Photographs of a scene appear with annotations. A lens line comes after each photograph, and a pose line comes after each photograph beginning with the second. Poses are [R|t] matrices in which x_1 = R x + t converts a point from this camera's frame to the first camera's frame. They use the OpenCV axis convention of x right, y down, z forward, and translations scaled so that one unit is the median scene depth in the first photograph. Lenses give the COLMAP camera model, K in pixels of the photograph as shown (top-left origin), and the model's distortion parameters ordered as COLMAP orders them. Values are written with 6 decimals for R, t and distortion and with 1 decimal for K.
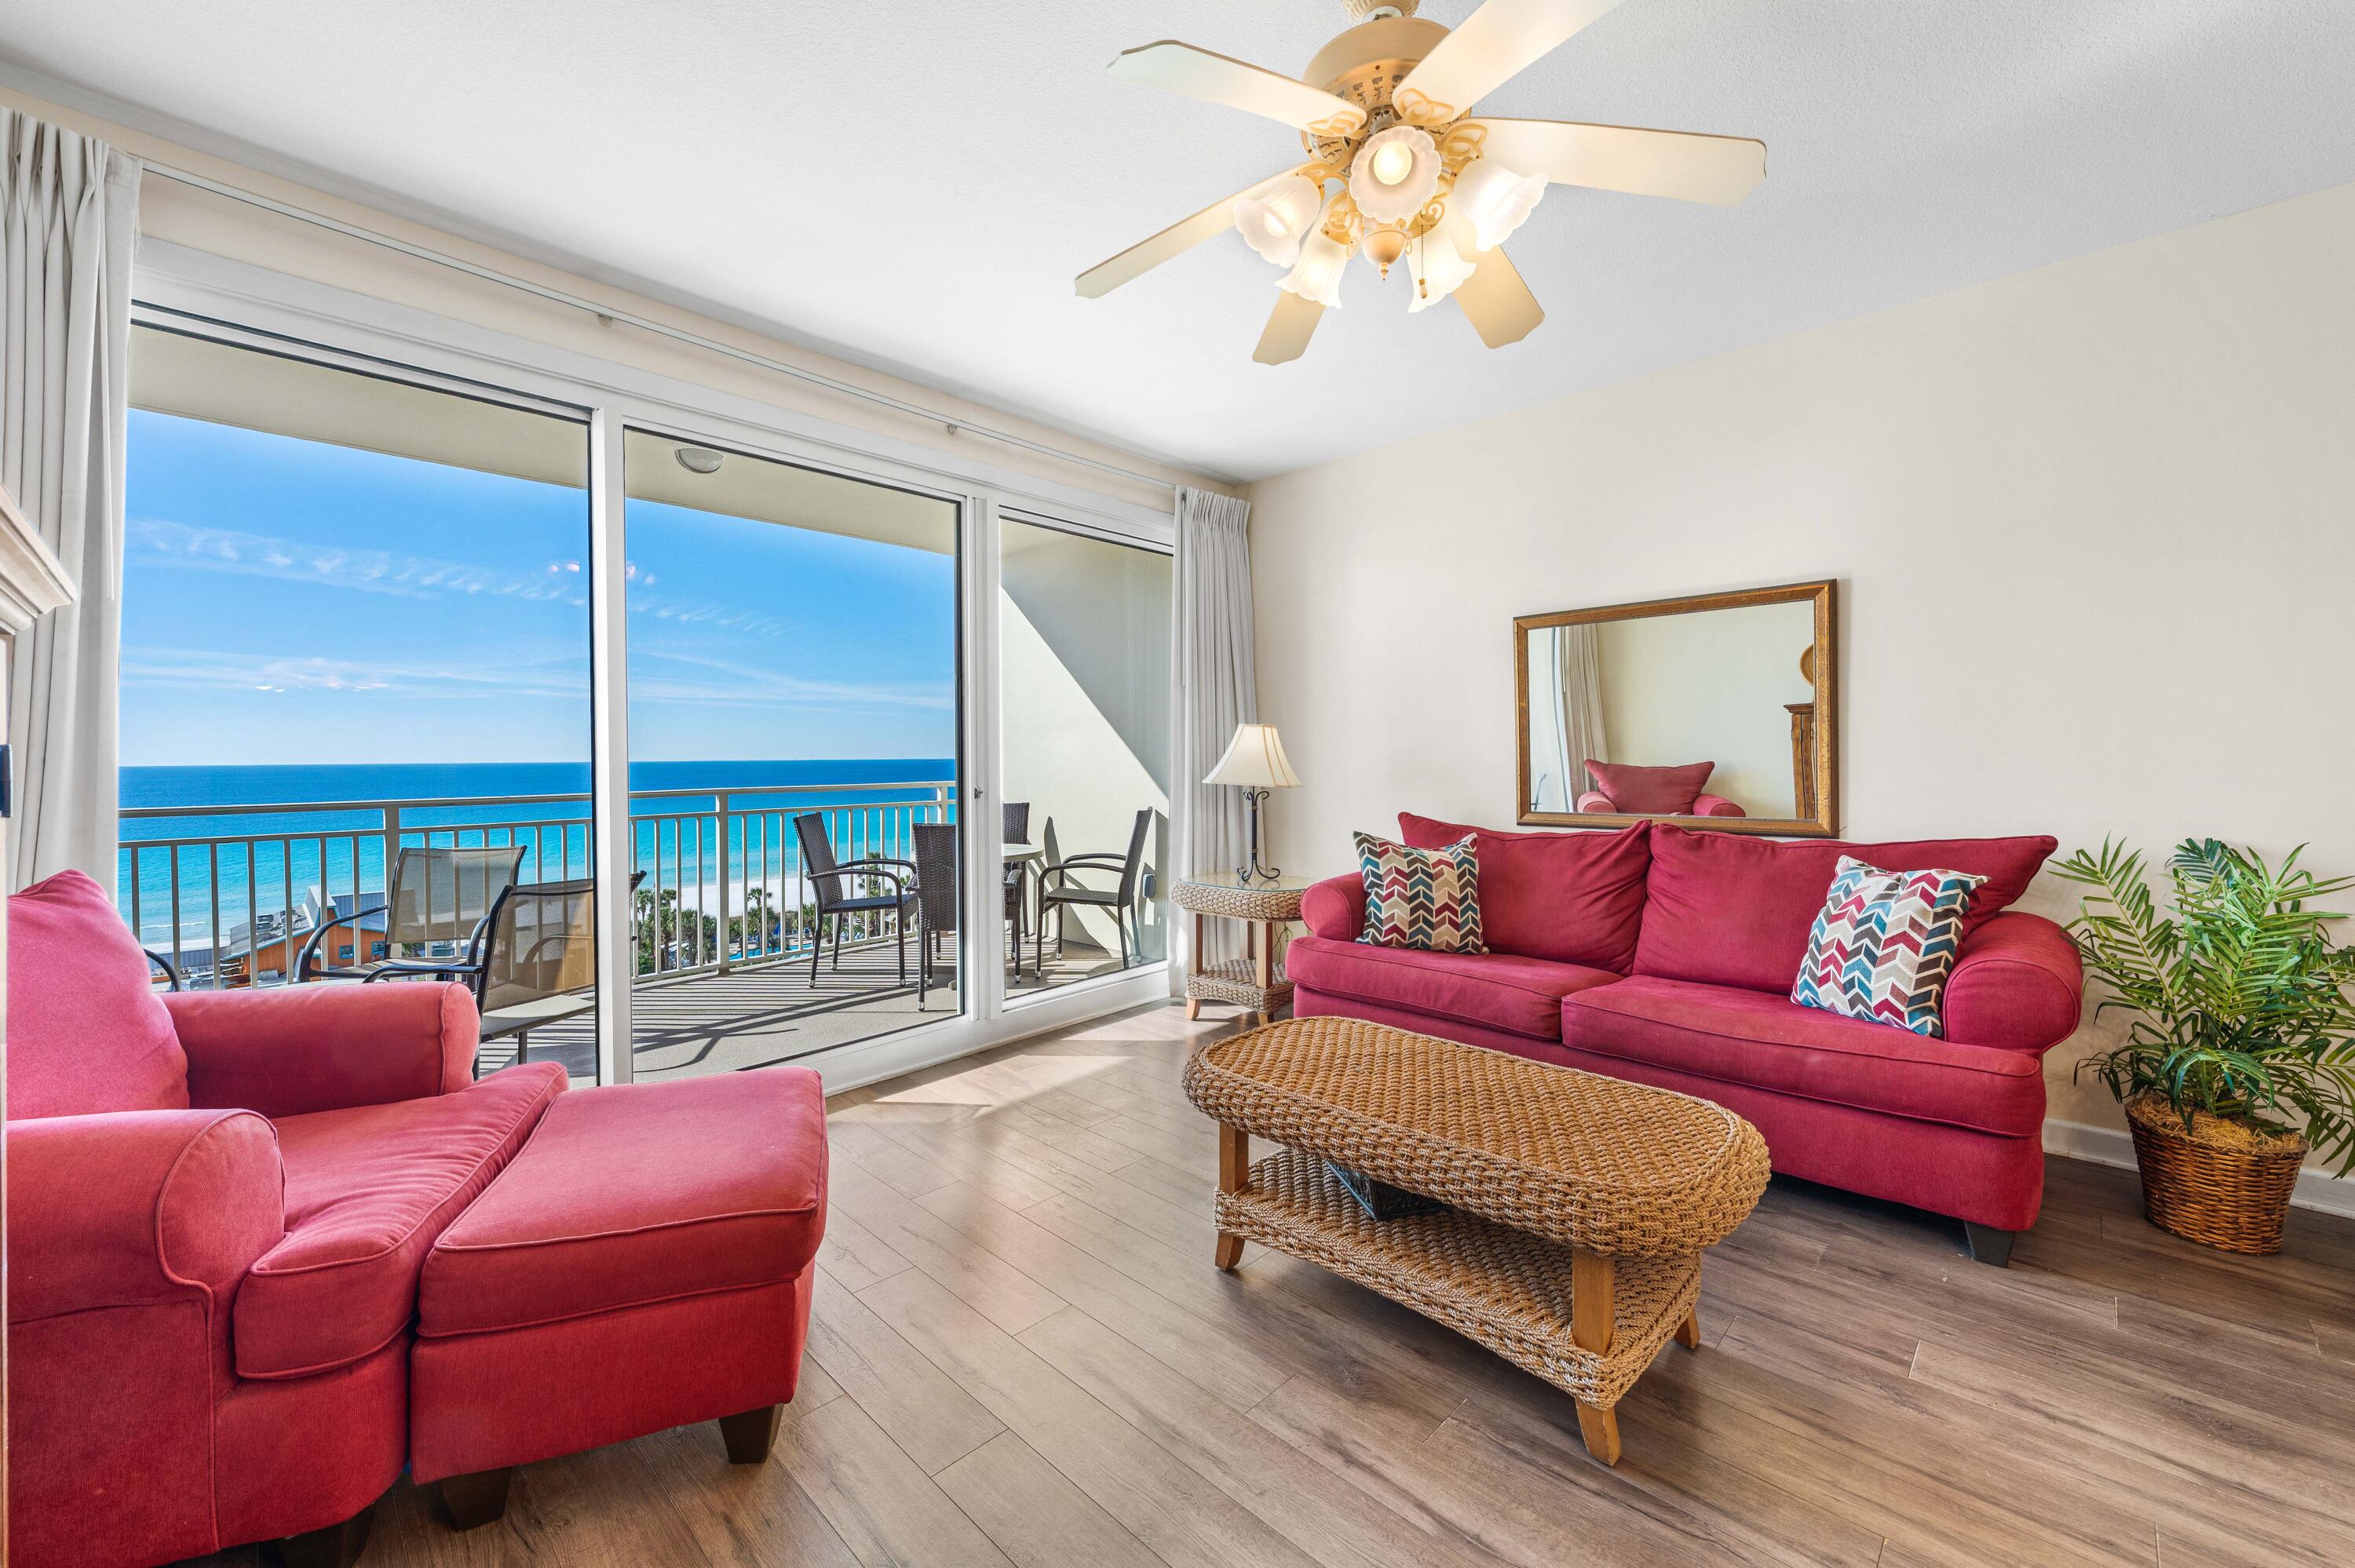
lens RADIAL K [[925.4, 0, 1177.2], [0, 925.4, 766.2], [0, 0, 1]] dist [-0.001447, -0.000391]
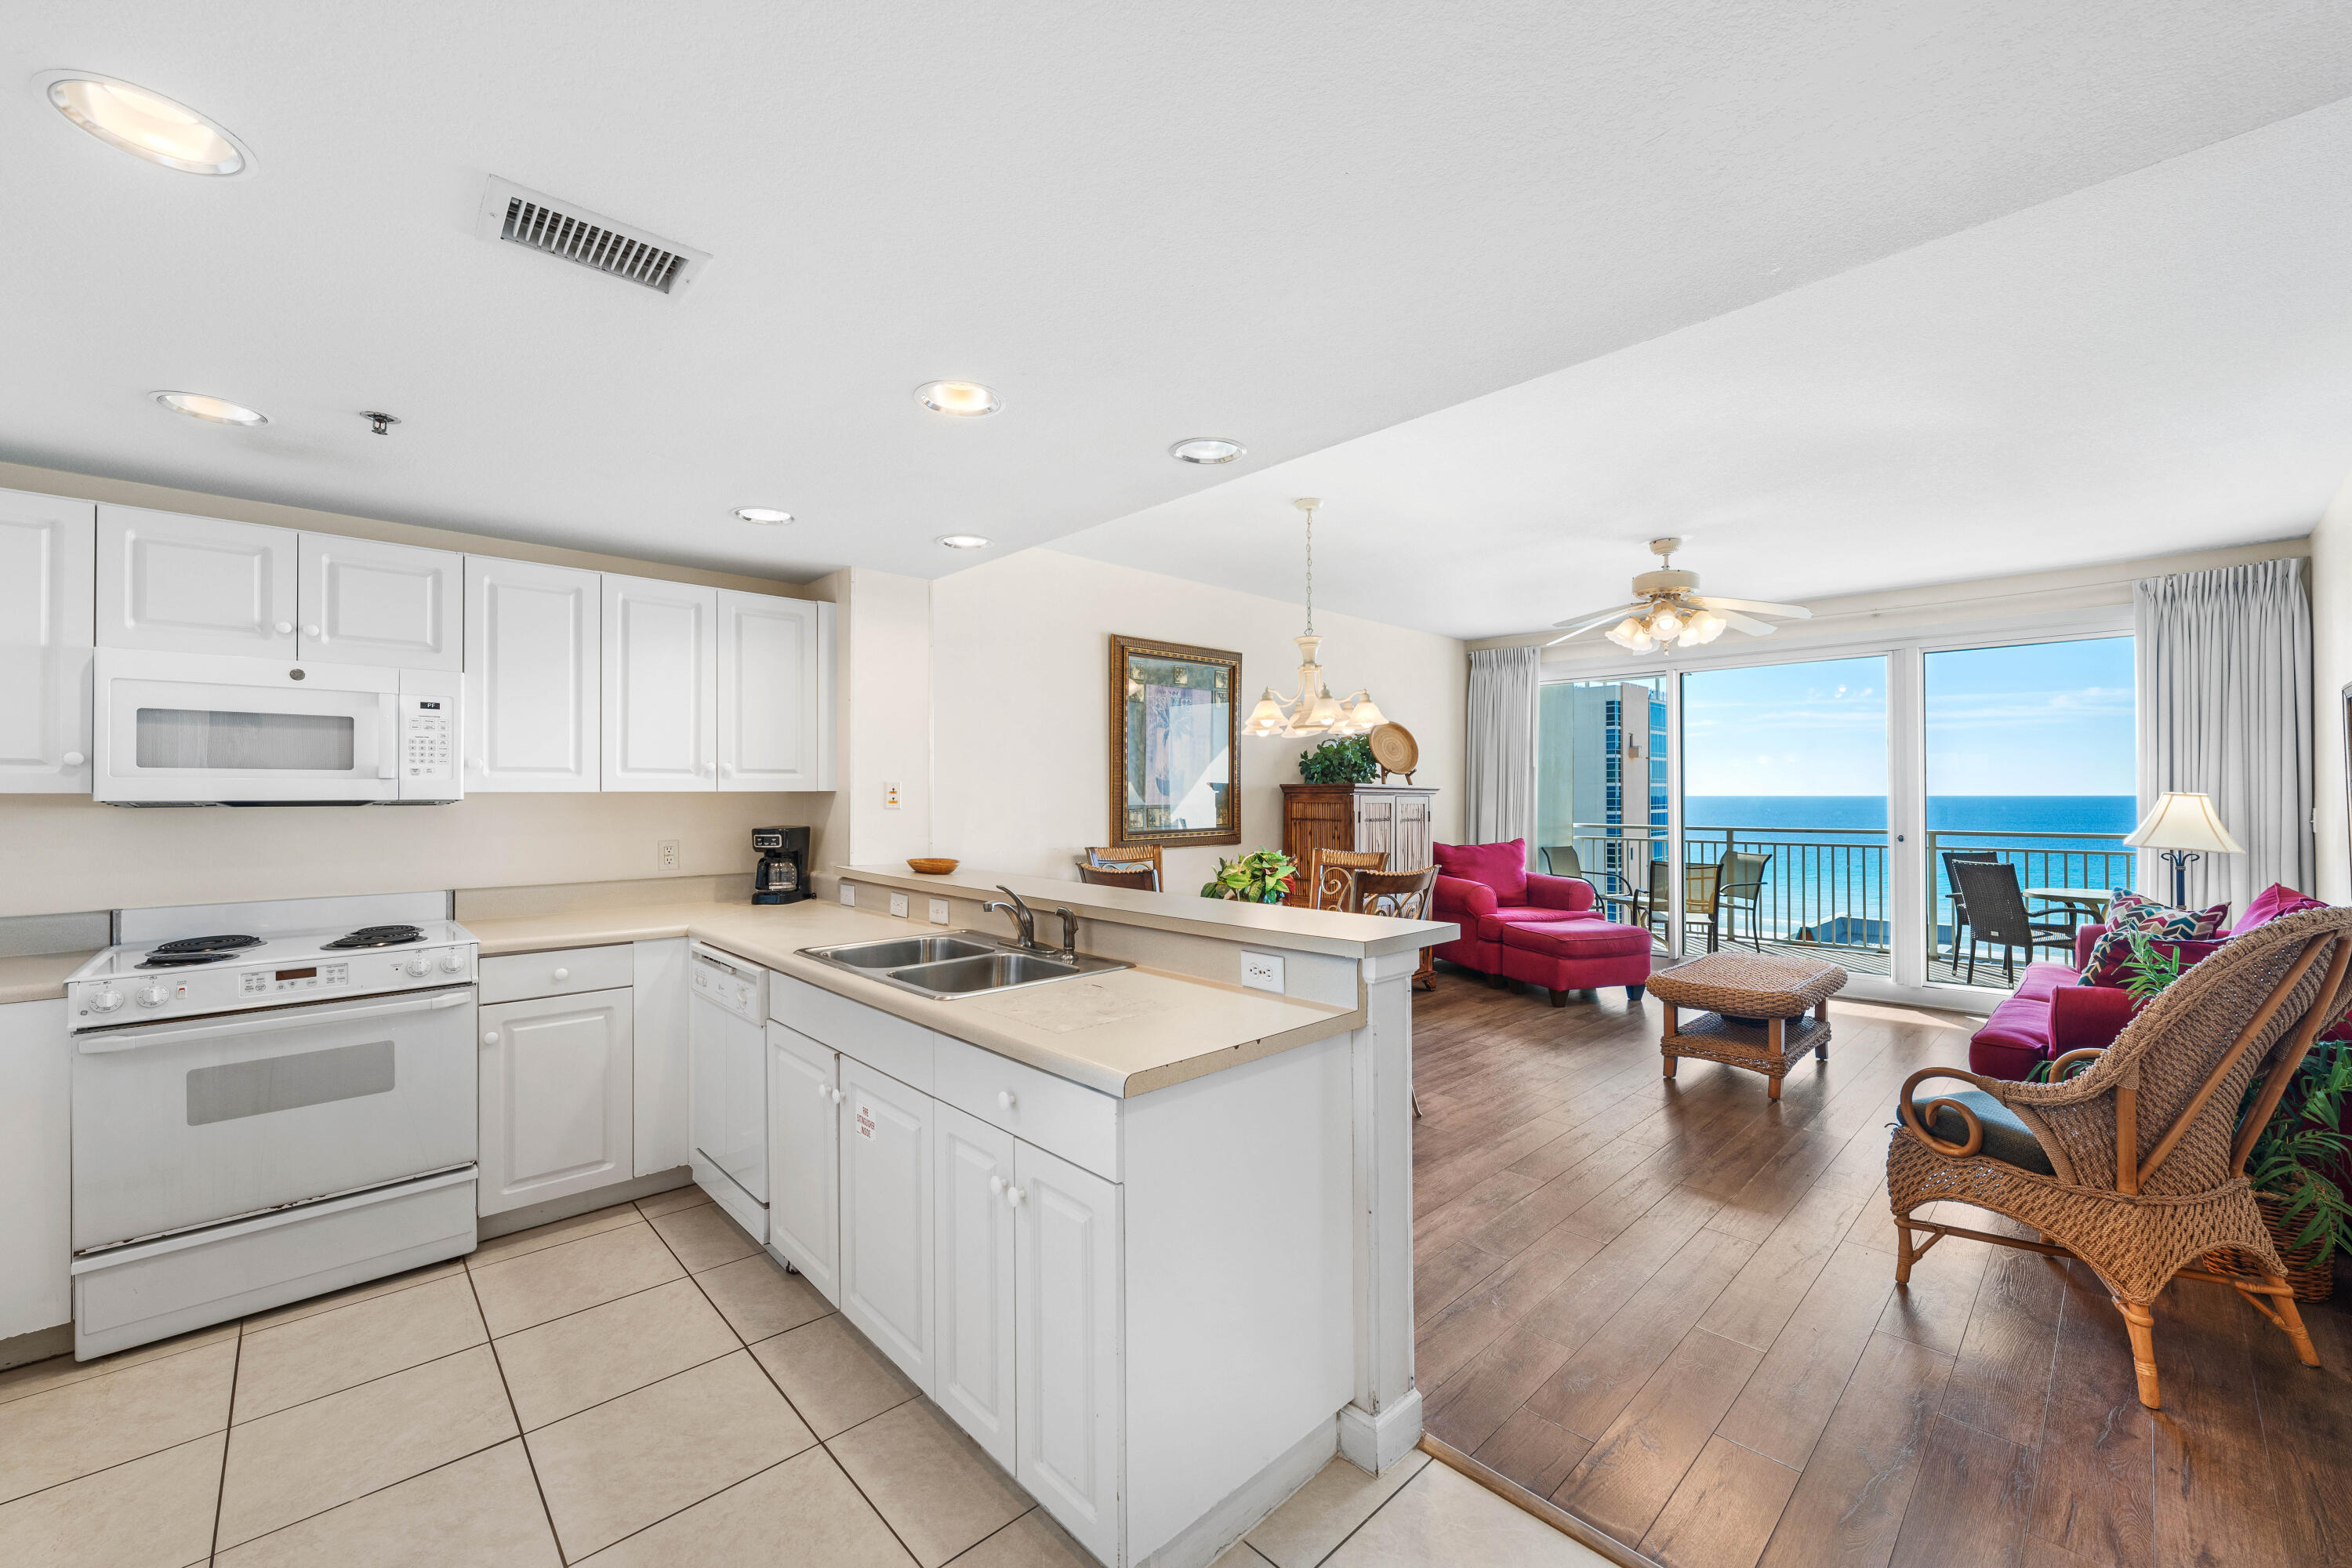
lens RADIAL K [[921.2, 0, 1176.0], [0, 921.2, 784.0], [0, 0, 1]] dist [-0.001638, -0.000002]
pose [[-0.032537, -0.002849, -0.999466, 1.494718], [-0.009058, 0.999956, -0.002555, -0.050723], [0.999429, 0.008970, -0.032561, -0.182968]]
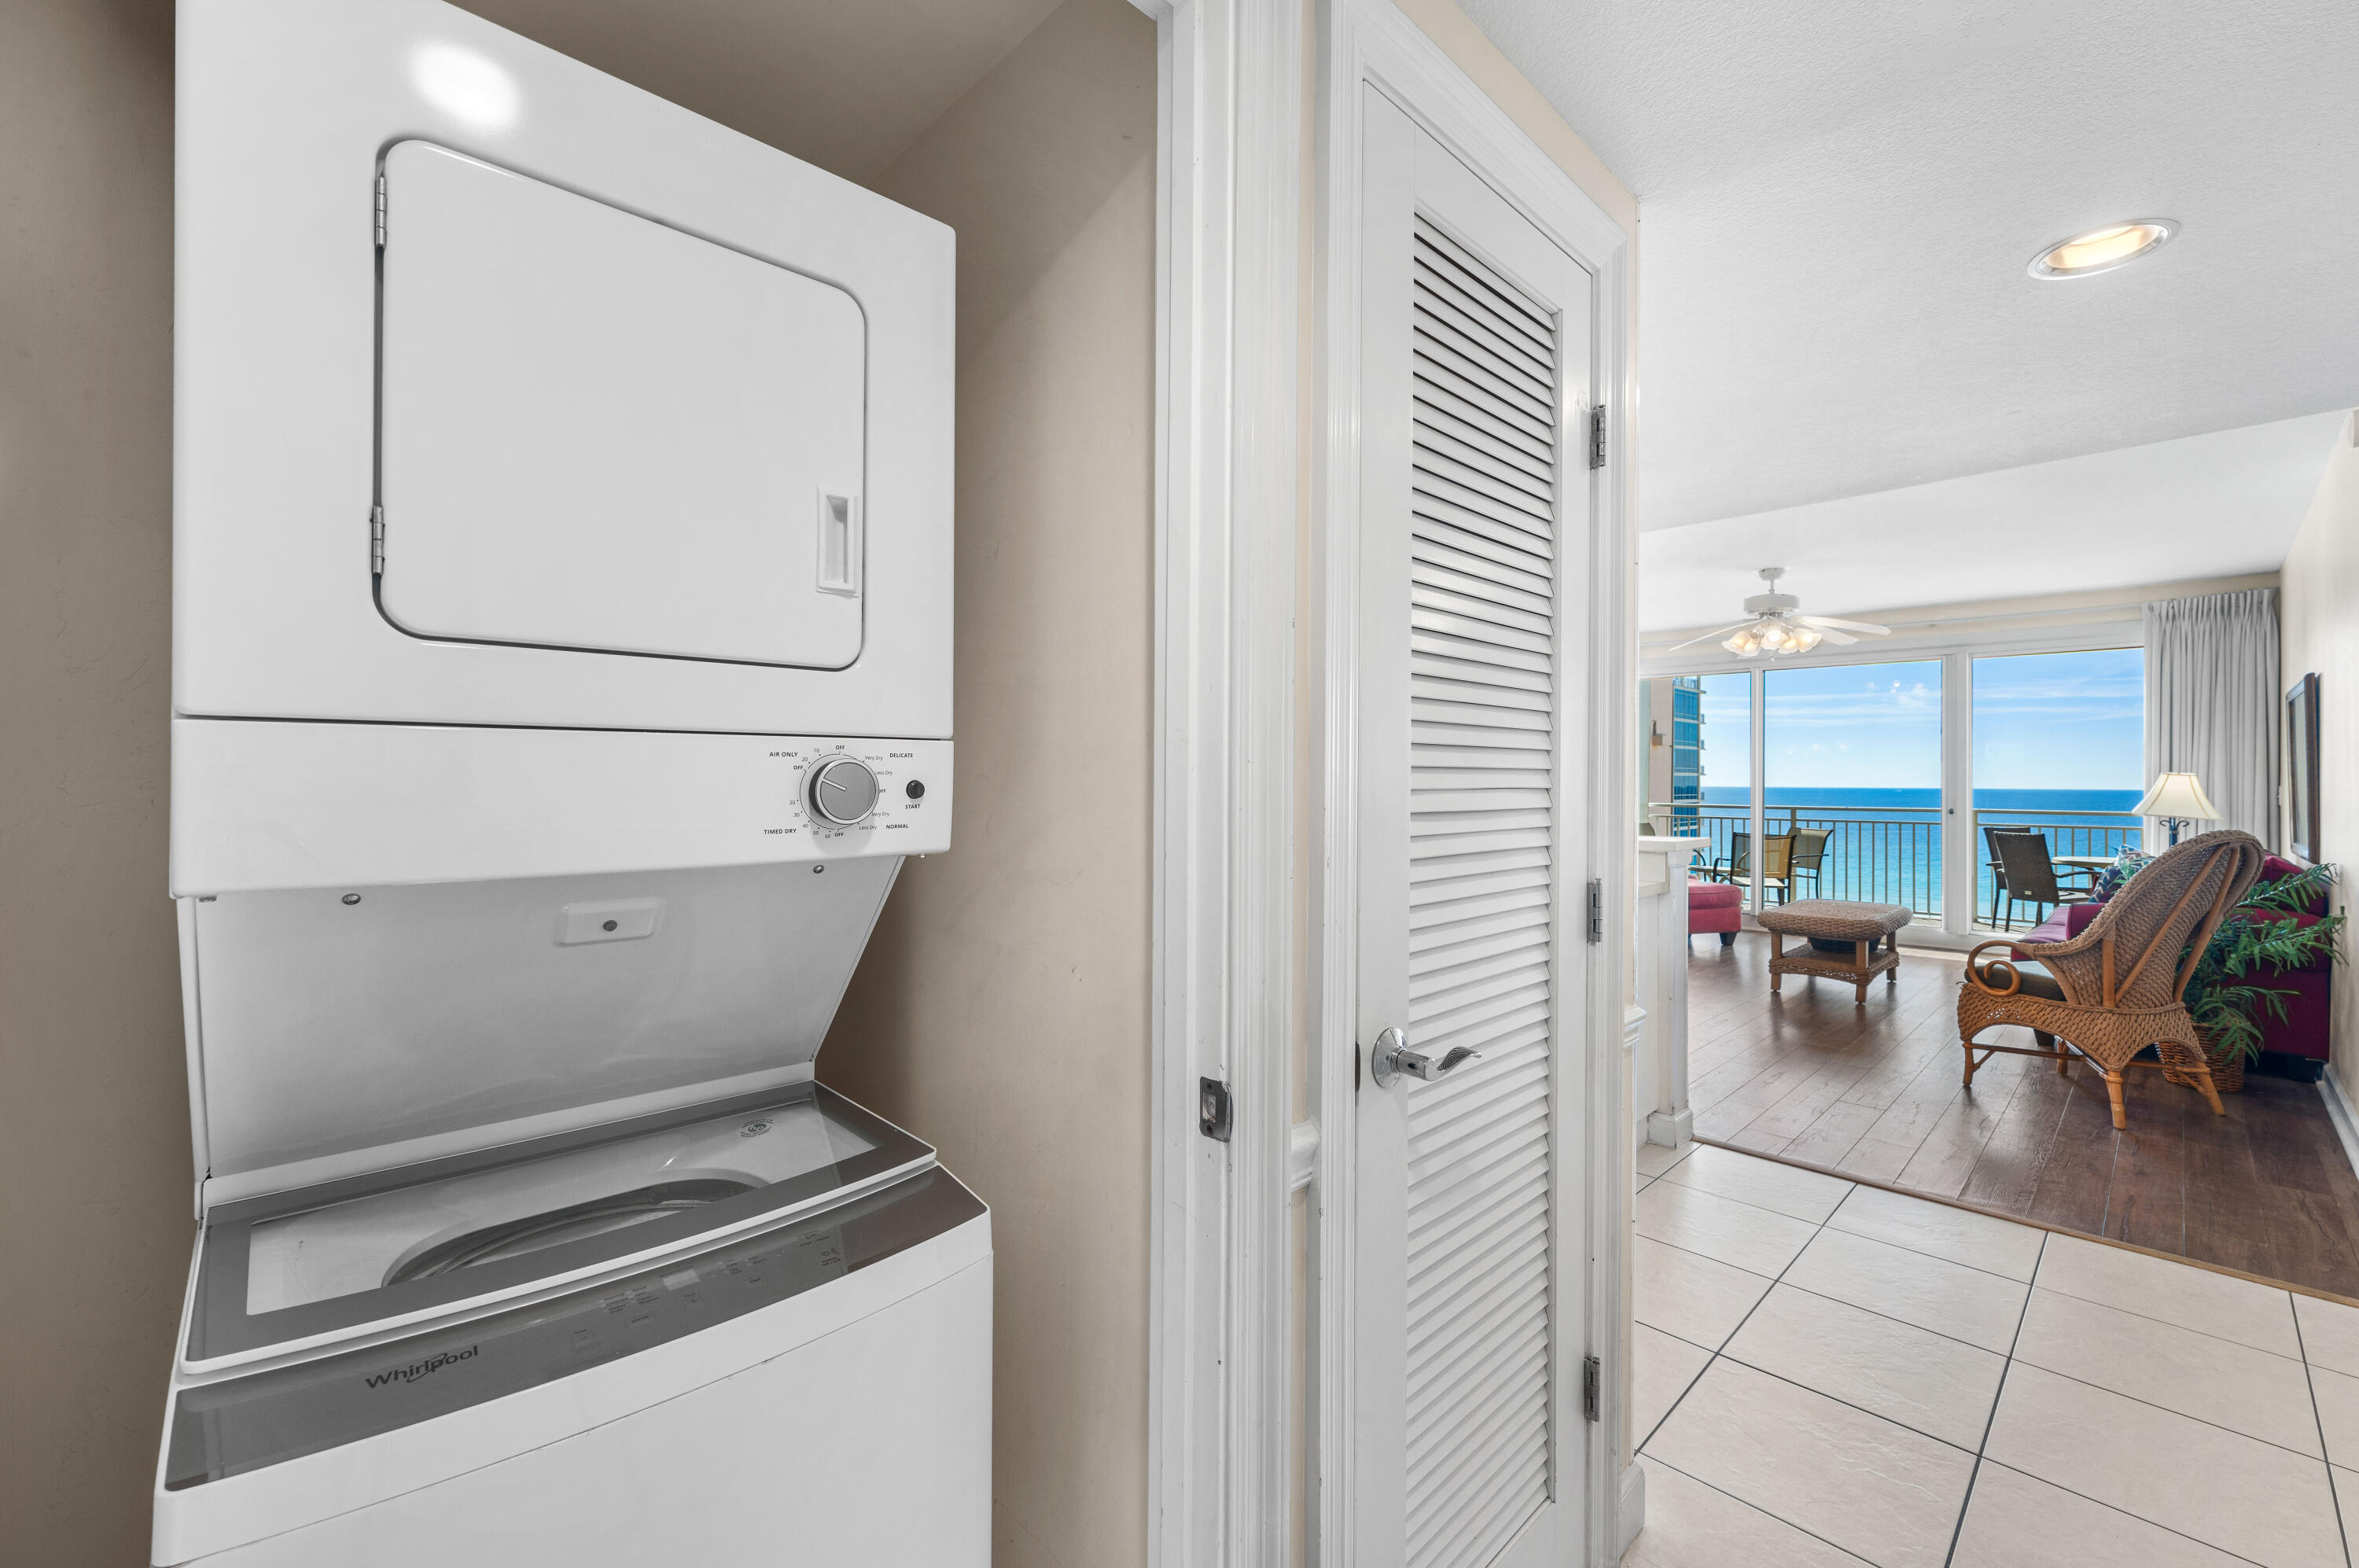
lens RADIAL K [[969.3, 0, 1179.1], [0, 969.3, 773.0], [0, 0, 1]] dist [-0.000477, -0.000202]
pose [[-0.024846, 0.000521, -0.999691, 1.940309], [-0.017543, 0.999846, 0.000957, -0.024453], [0.999537, 0.017561, -0.024833, -0.557100]]
